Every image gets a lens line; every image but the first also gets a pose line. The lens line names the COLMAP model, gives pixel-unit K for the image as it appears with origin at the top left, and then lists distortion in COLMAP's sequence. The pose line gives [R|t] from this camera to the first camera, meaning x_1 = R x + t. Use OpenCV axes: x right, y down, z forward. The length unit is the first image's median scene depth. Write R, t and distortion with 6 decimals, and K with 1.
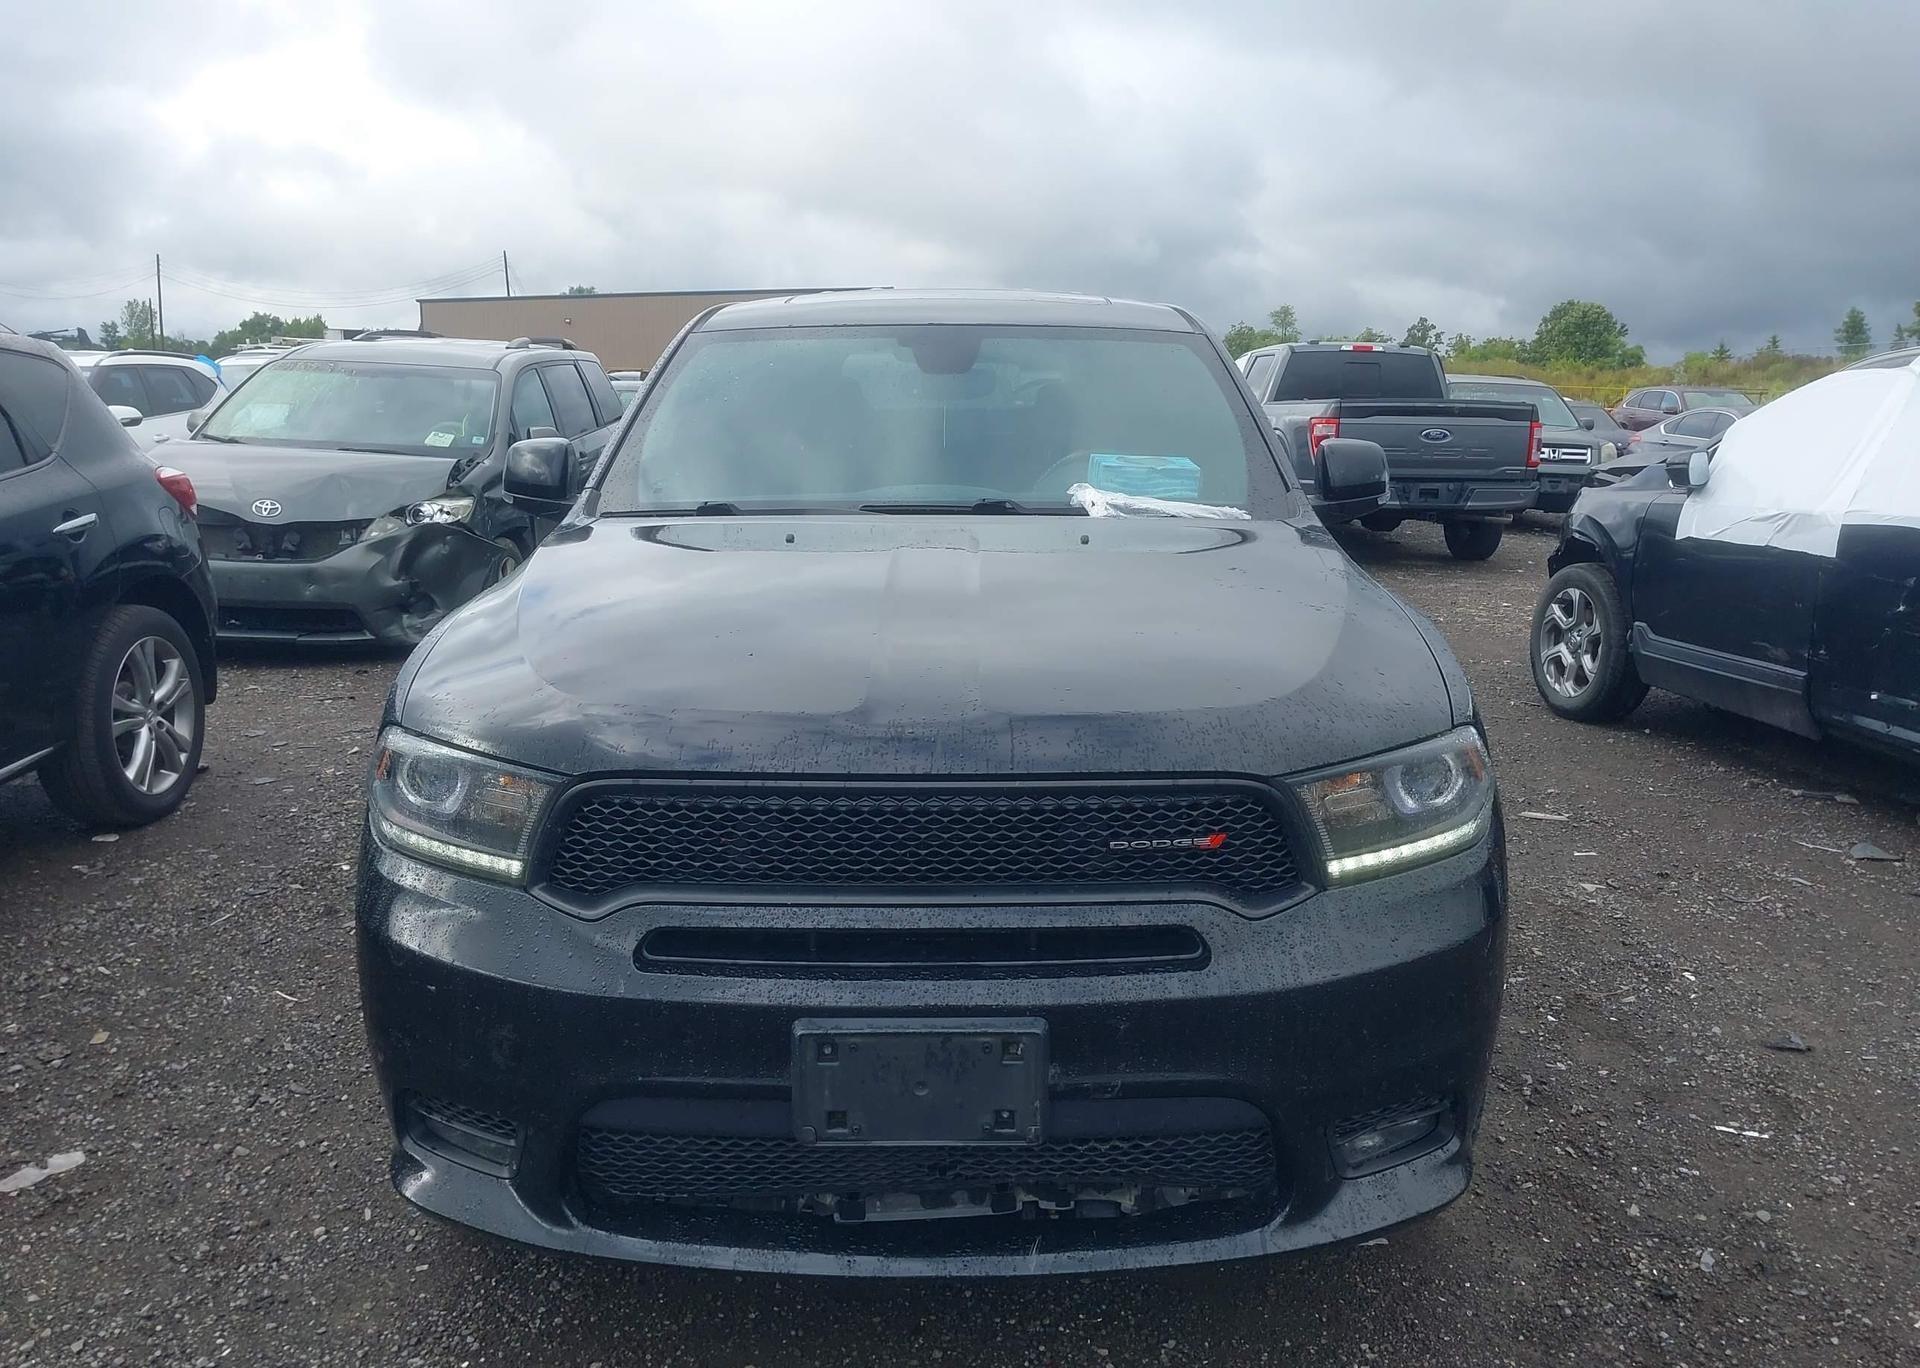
lens RADIAL K [[1566.6, 0, 934.6], [0, 1566.6, 681.4], [0, 0, 1]] dist [0.027146, -0.006071]
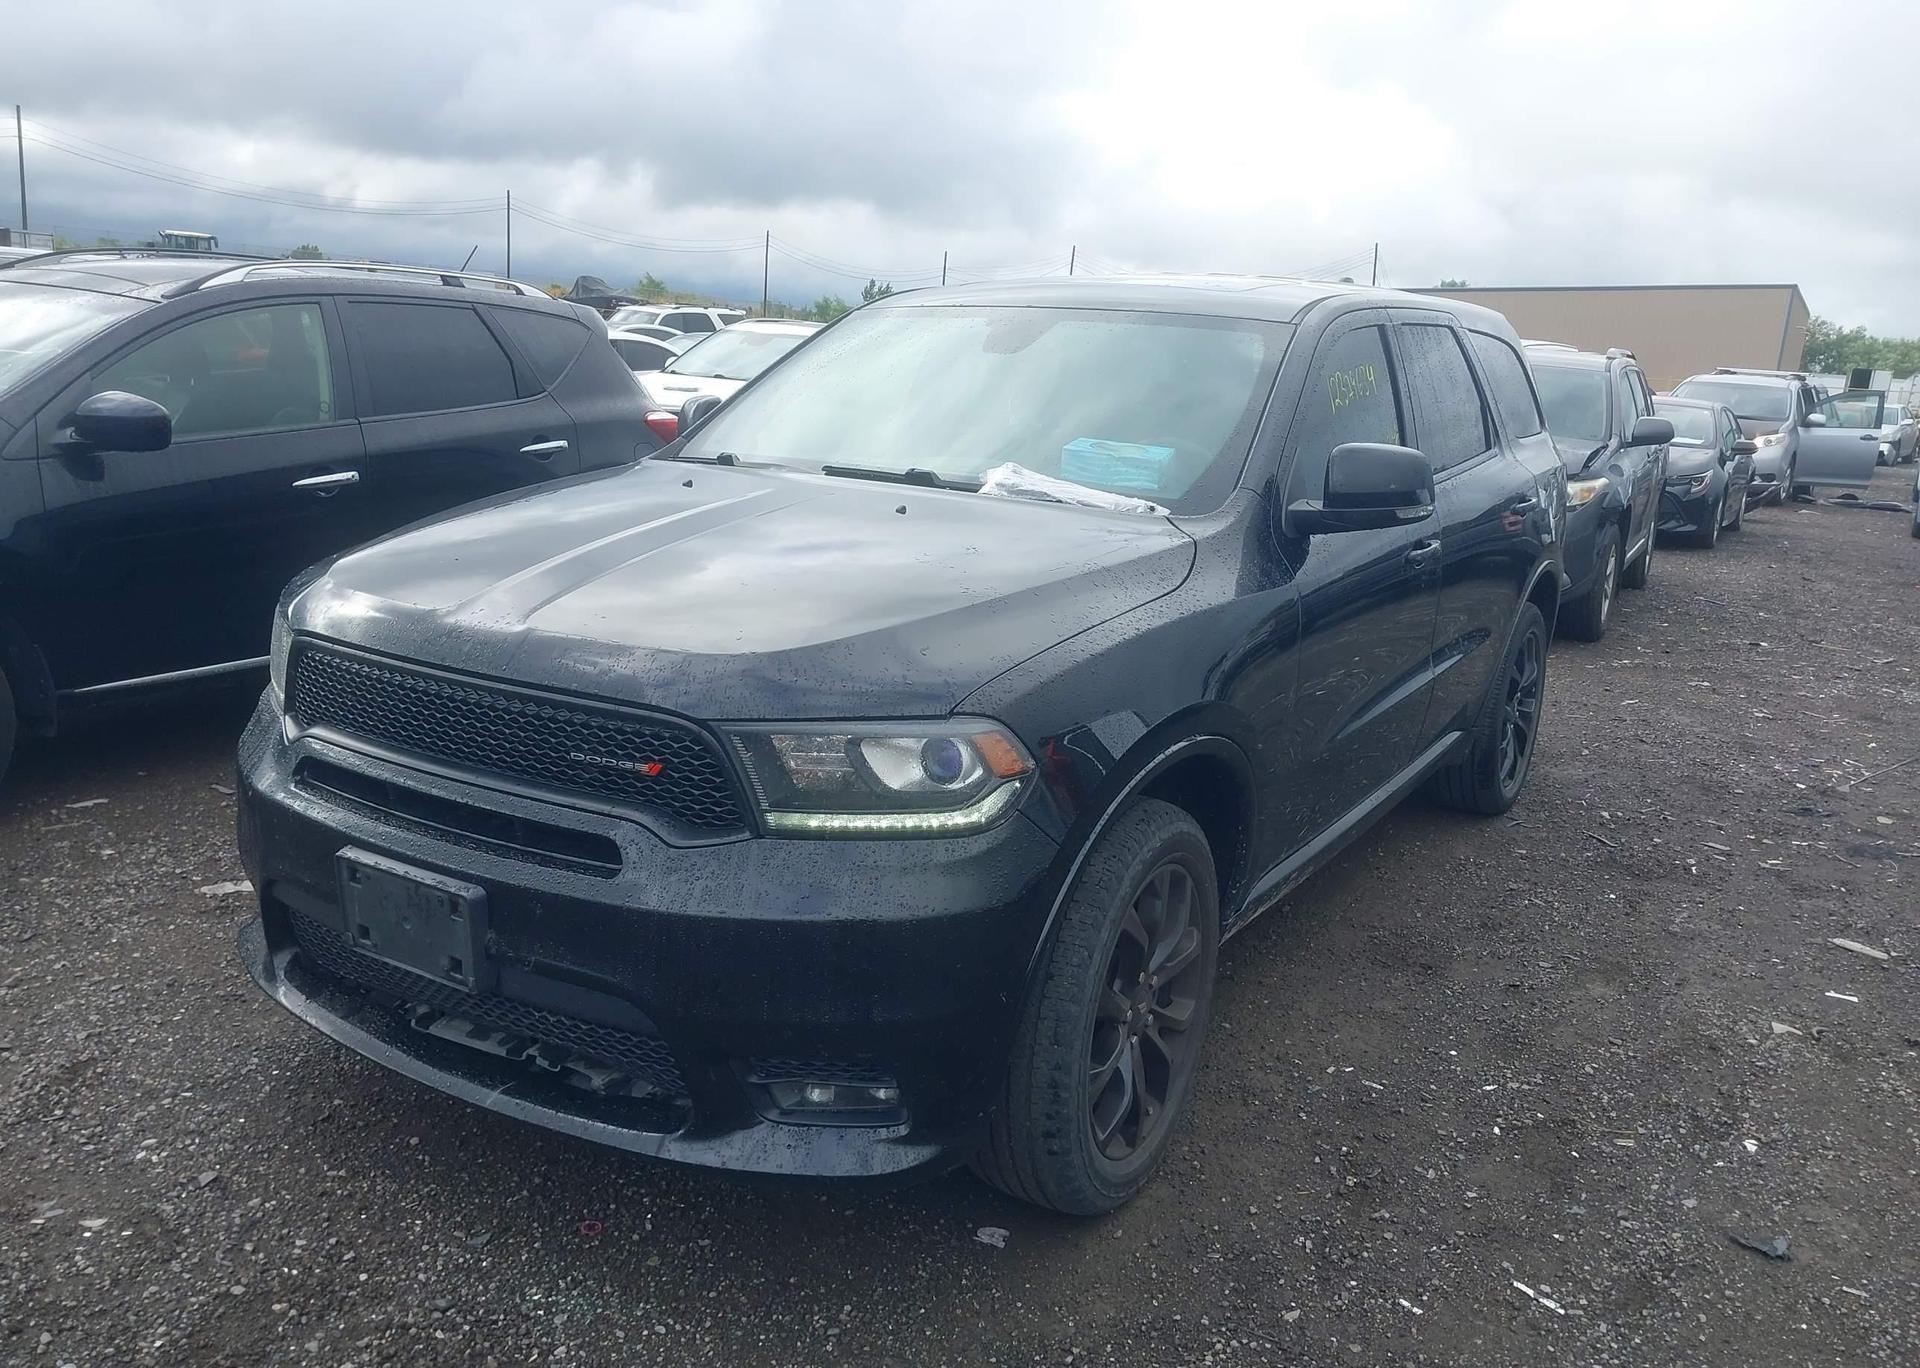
lens RADIAL K [[1585.7, 0, 960.0], [0, 1585.7, 684.0], [0, 0, 1]] dist [-0.004713, -0.004250]
pose [[0.853336, 0.150874, -0.499054, 0.888070], [-0.148857, 0.987874, 0.044121, -0.037050], [0.499659, 0.036637, 0.865447, 0.143820]]
